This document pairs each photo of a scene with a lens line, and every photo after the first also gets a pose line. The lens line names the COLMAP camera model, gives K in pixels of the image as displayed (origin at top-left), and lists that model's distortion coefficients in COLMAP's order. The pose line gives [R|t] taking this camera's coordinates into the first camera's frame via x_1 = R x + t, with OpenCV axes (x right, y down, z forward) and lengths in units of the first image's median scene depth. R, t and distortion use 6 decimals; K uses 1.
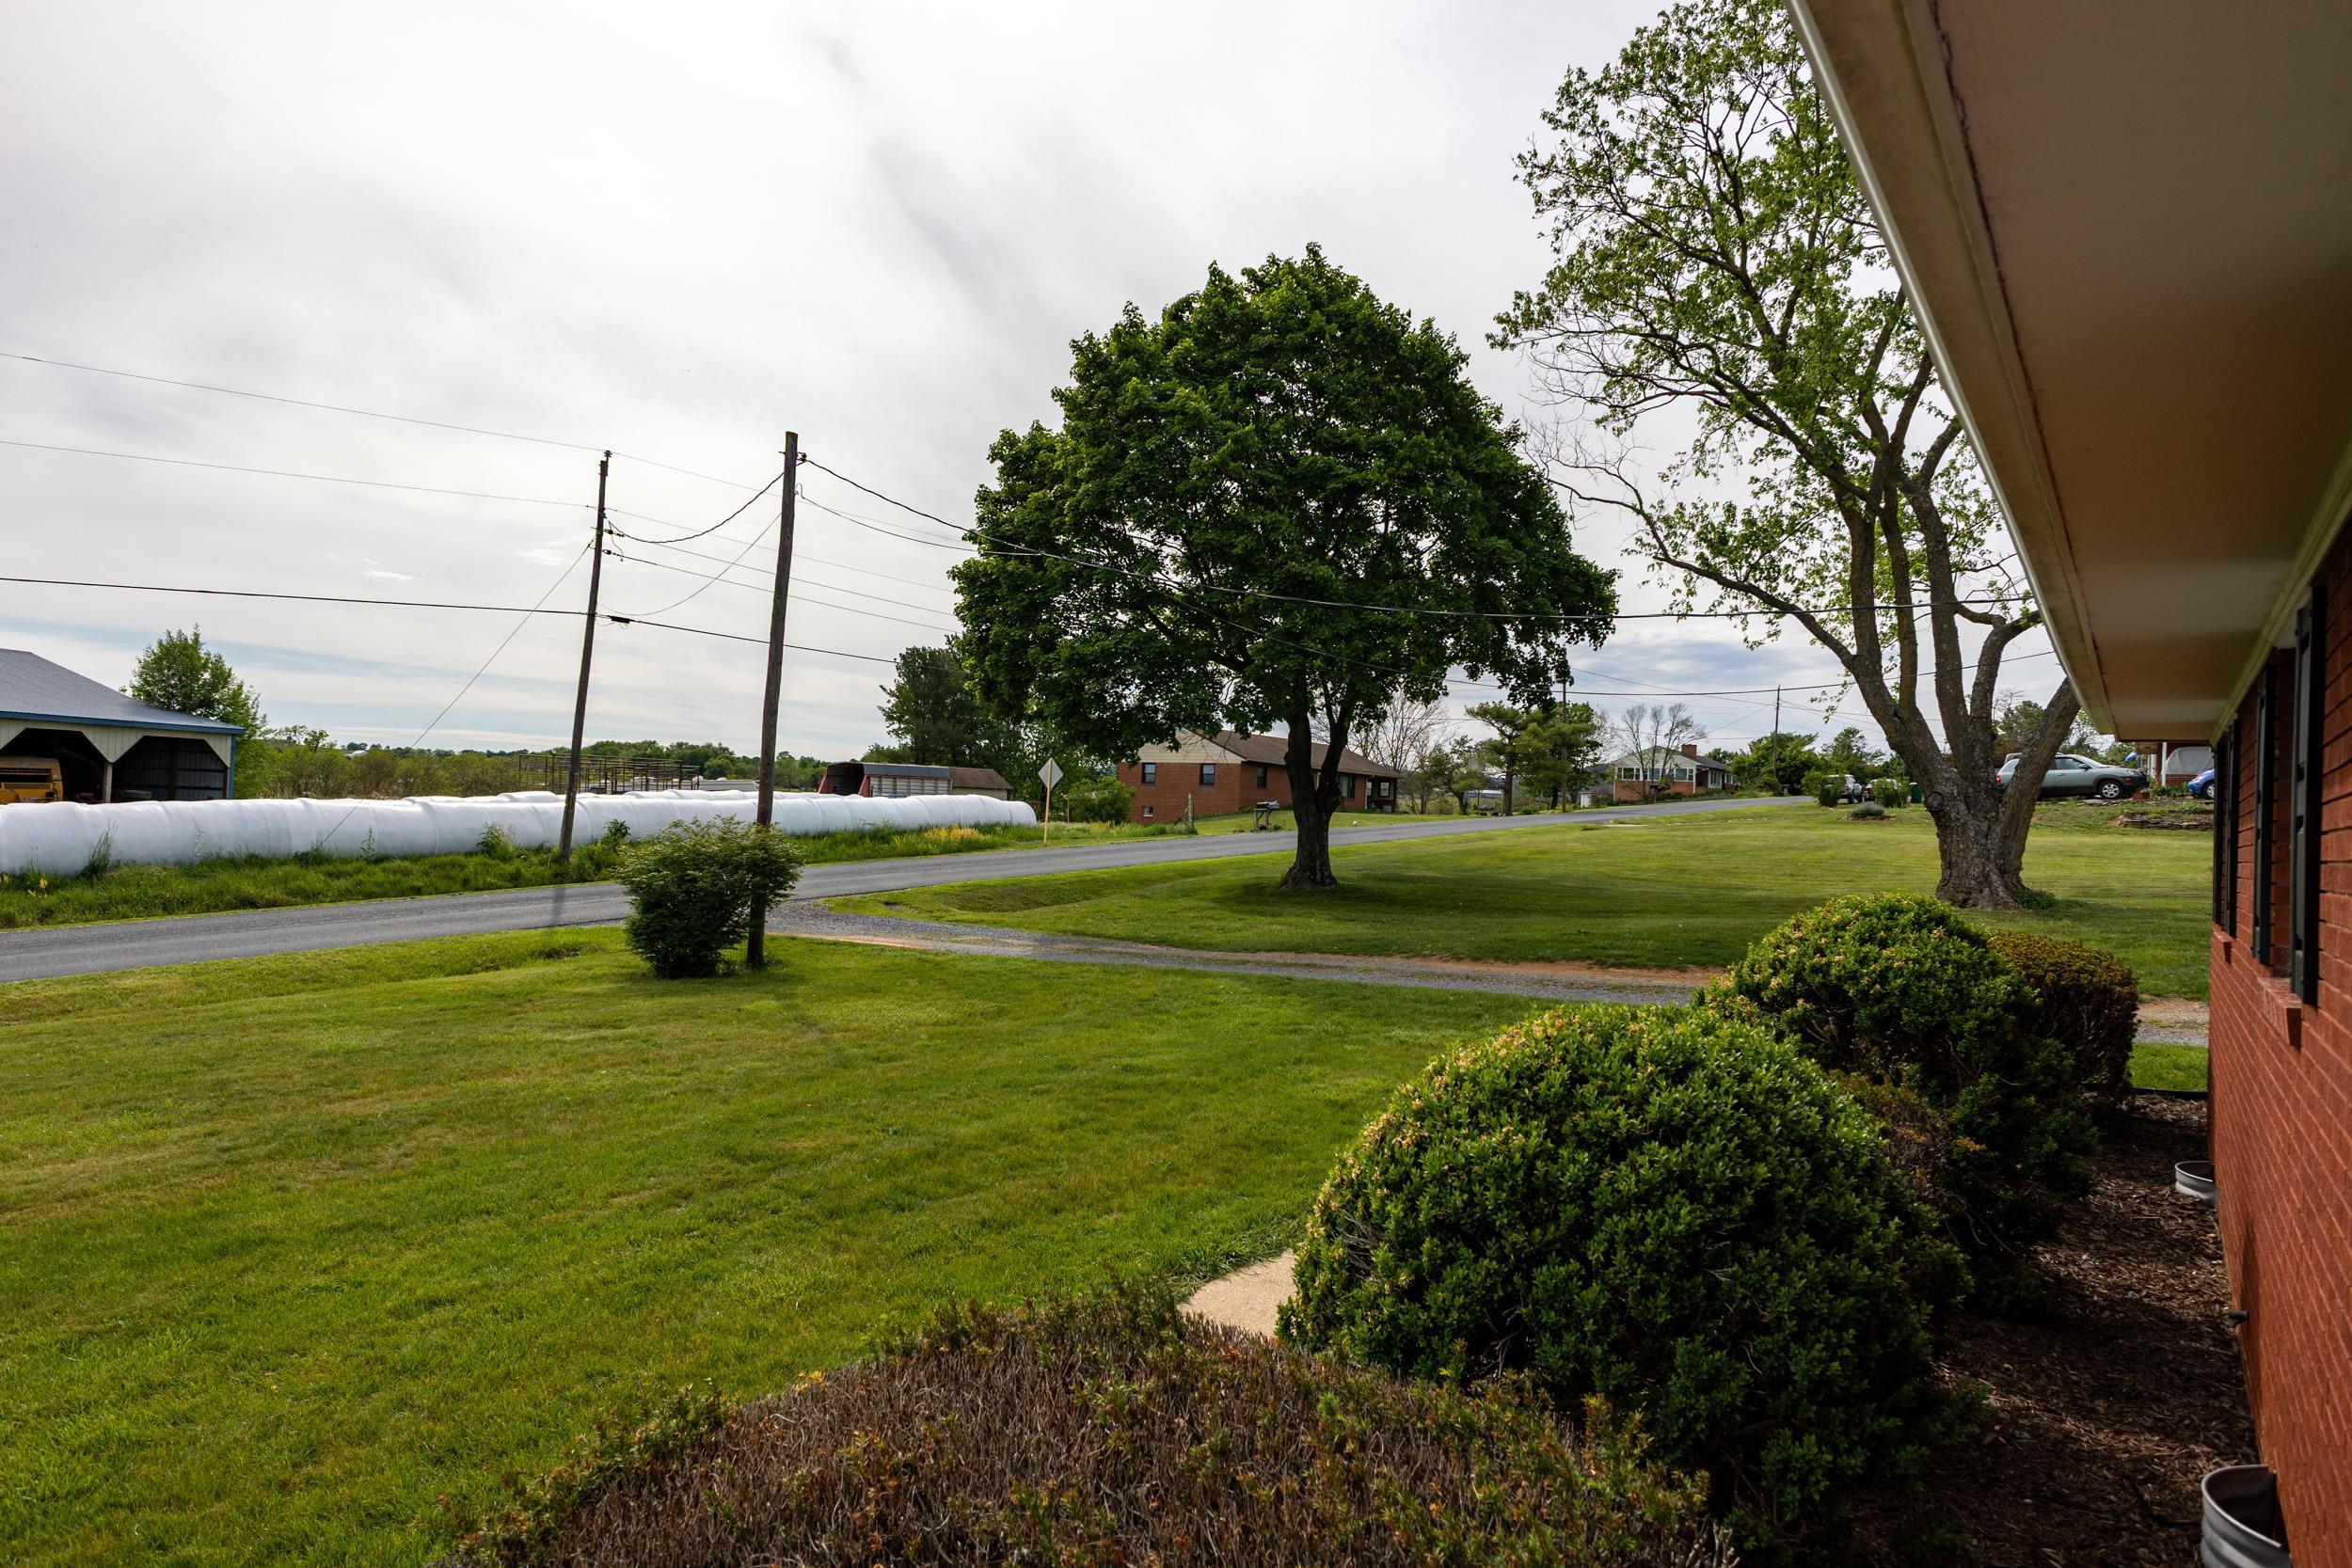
lens RADIAL K [[1383.9, 0, 1176.0], [0, 1383.9, 784.0], [0, 0, 1]] dist [0.001318, 0.000601]
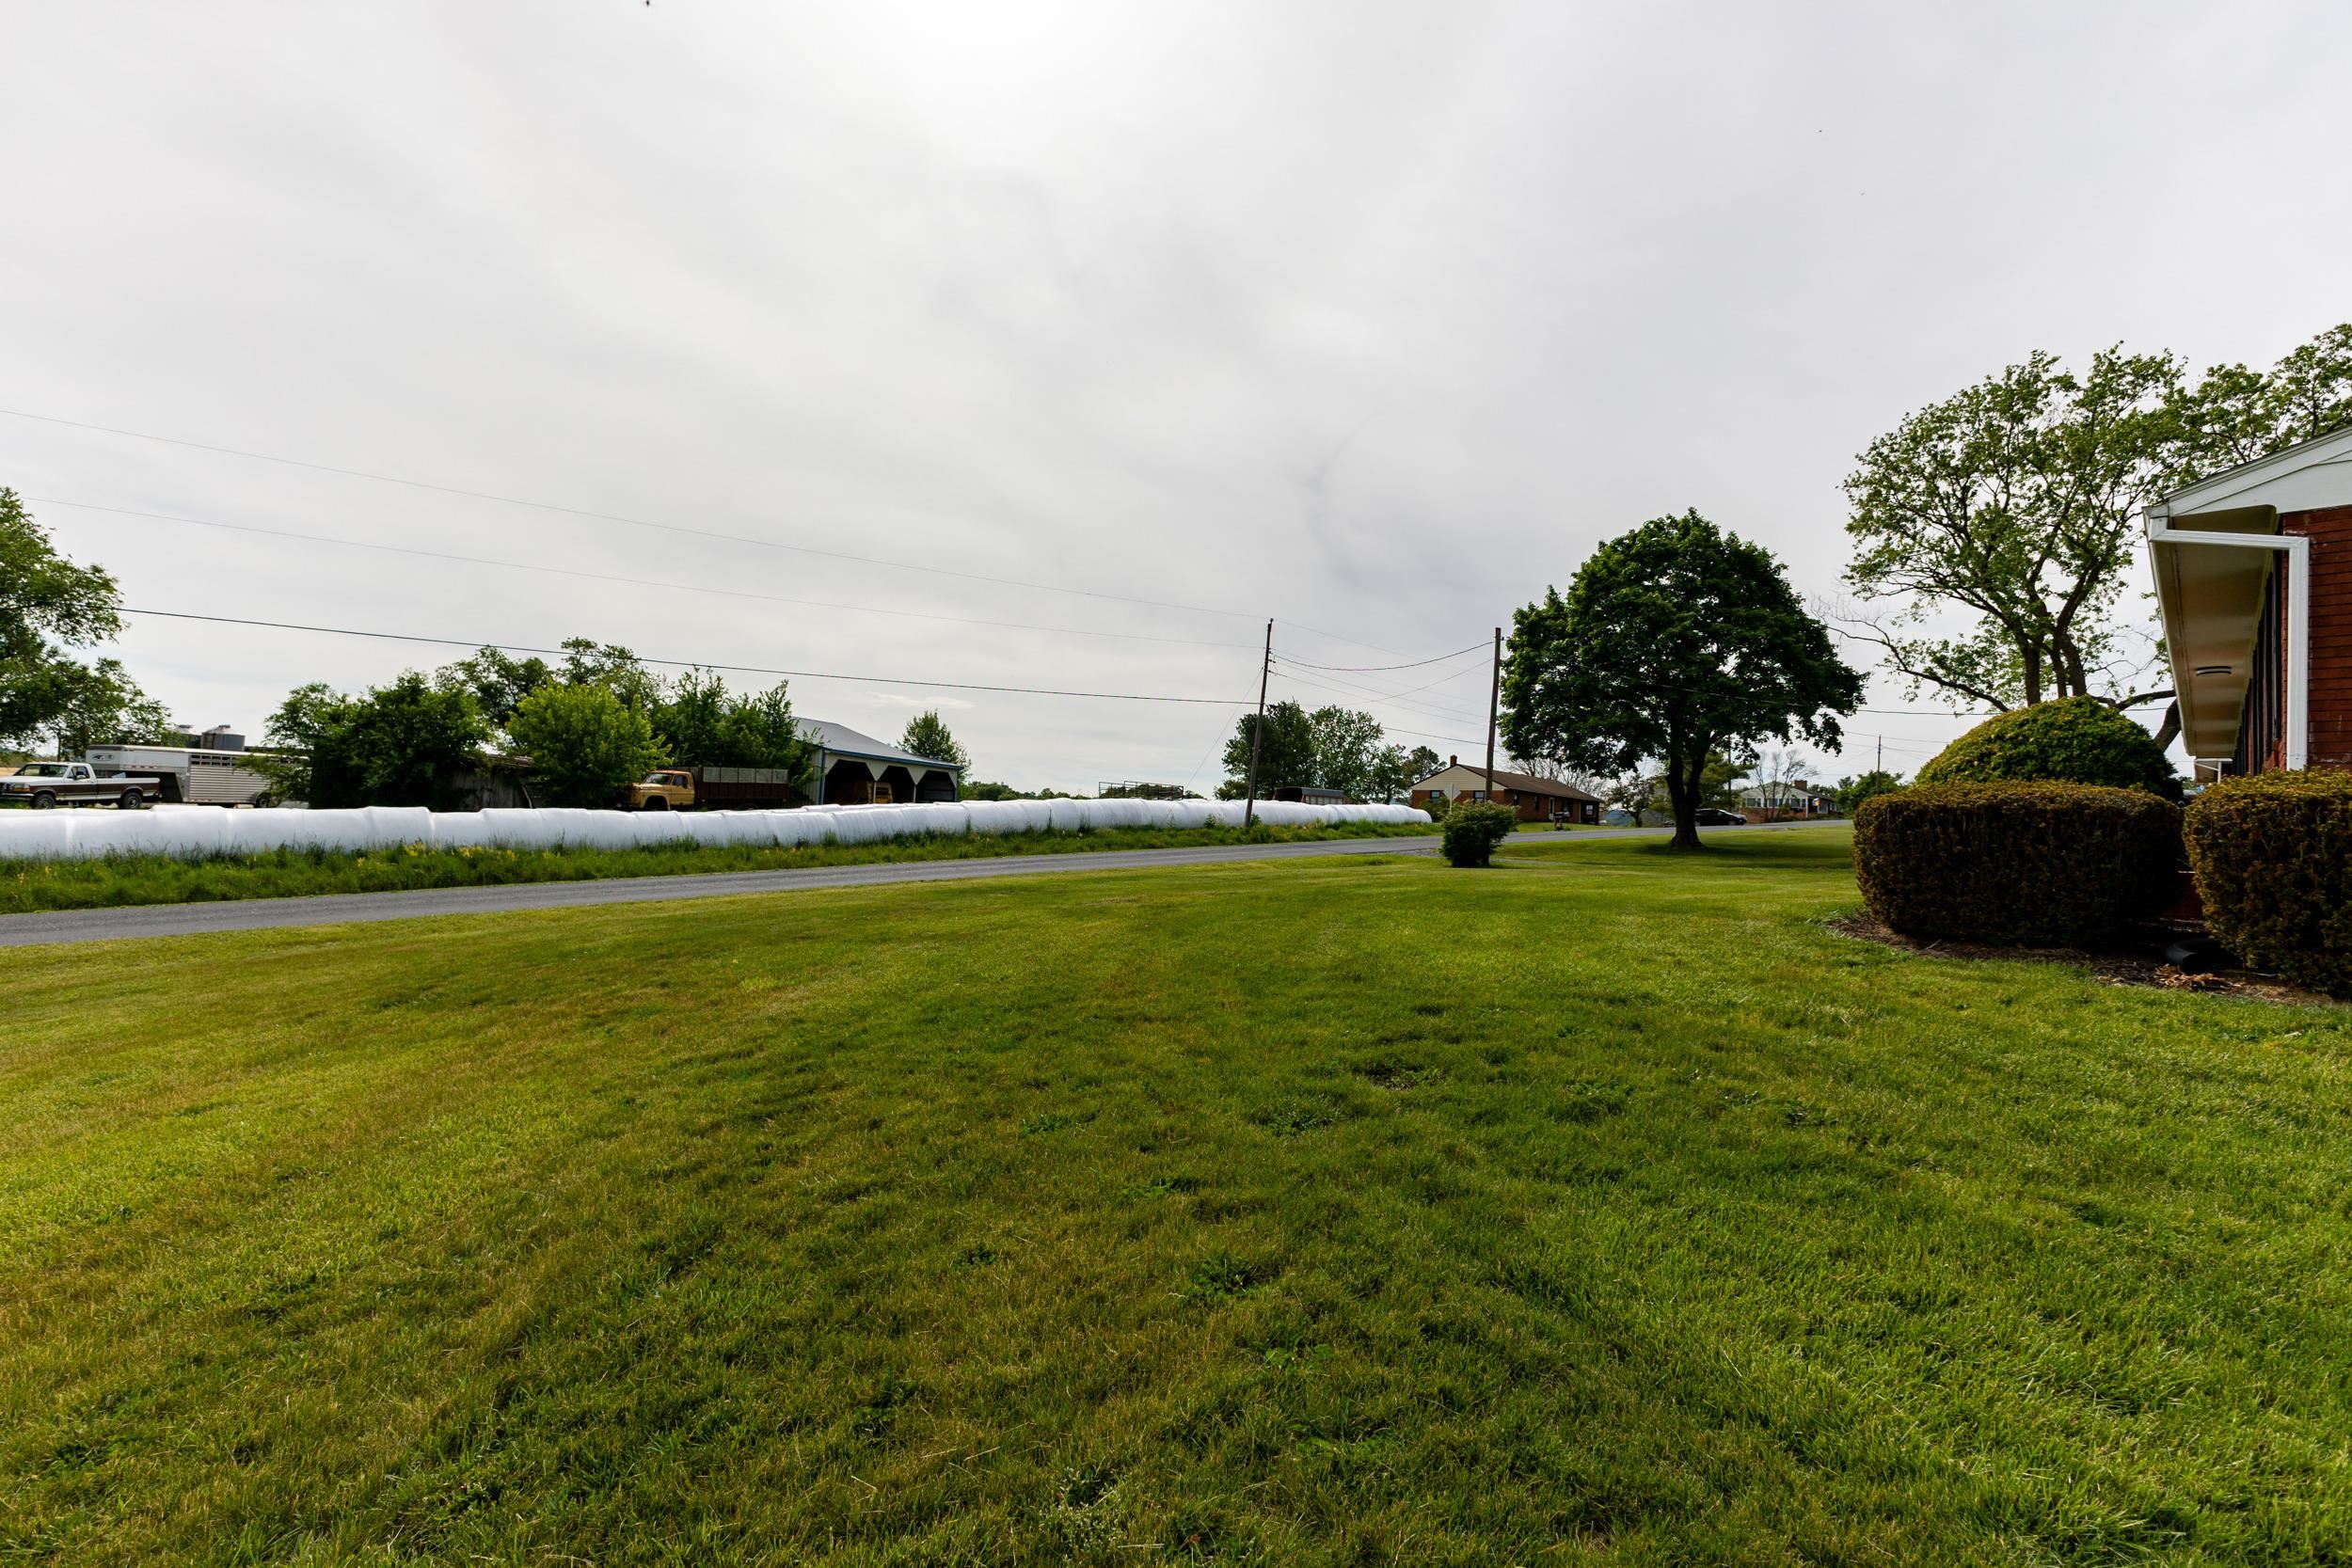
lens RADIAL K [[1018.3, 0, 1176.0], [0, 1018.3, 784.0], [0, 0, 1]] dist [0.000980, 0.000309]
pose [[0.983890, 0.001316, -0.178771, -0.338975], [-0.006073, 0.999642, -0.026065, 0.030523], [0.178673, 0.026731, 0.983545, -0.482739]]
